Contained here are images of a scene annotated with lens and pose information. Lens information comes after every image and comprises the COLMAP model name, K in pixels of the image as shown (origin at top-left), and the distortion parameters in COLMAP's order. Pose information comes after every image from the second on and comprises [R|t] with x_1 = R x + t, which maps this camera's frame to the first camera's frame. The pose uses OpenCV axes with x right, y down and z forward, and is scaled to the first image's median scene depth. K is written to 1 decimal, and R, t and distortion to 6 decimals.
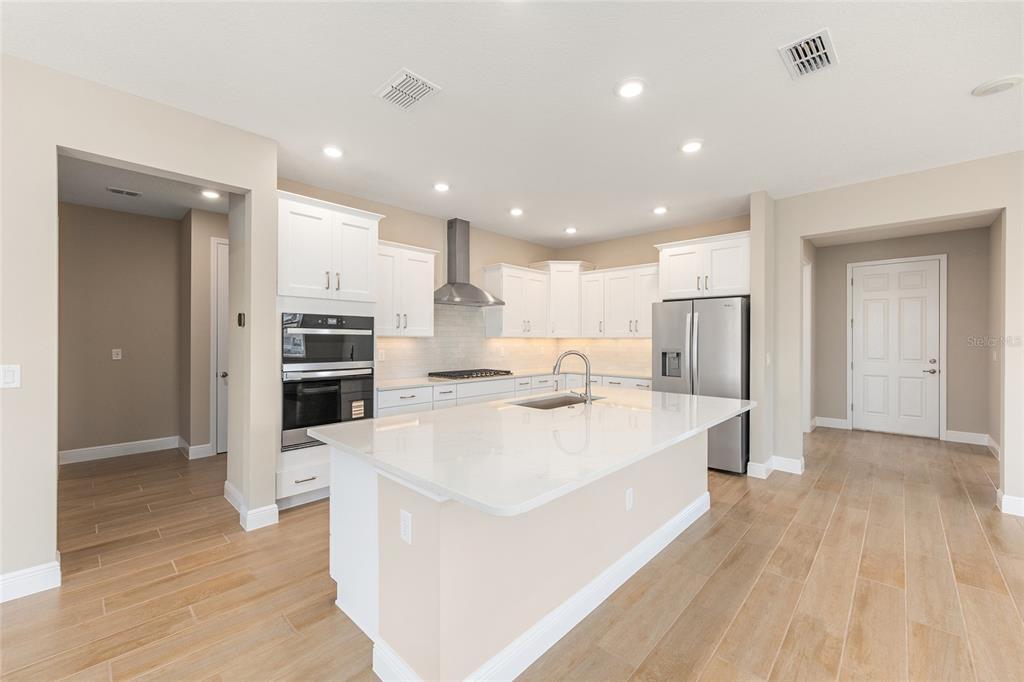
lens RADIAL K [[411.8, 0, 512.1], [0, 411.8, 340.4], [0, 0, 1]] dist [-0.000492, 0.001056]
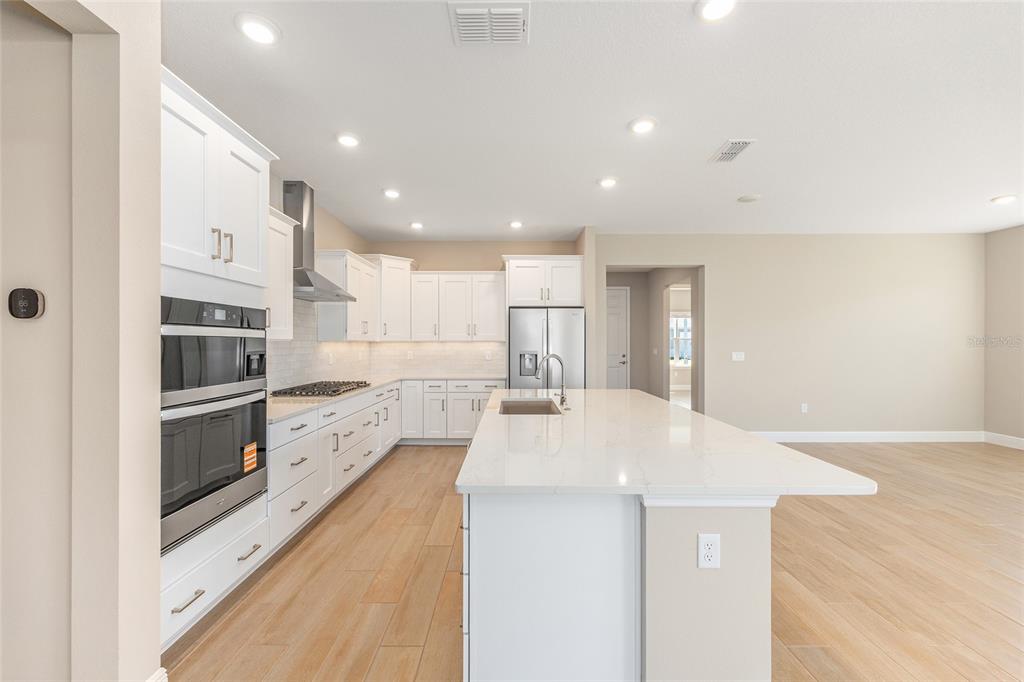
lens RADIAL K [[411.8, 0, 511.8], [0, 411.8, 343.4], [0, 0, 1]] dist [-0.000492, 0.001056]
pose [[0.724871, -0.006503, 0.688854, -0.411935], [0.006403, 0.999976, 0.002702, -0.003174], [-0.688855, 0.002452, 0.724895, 0.219280]]
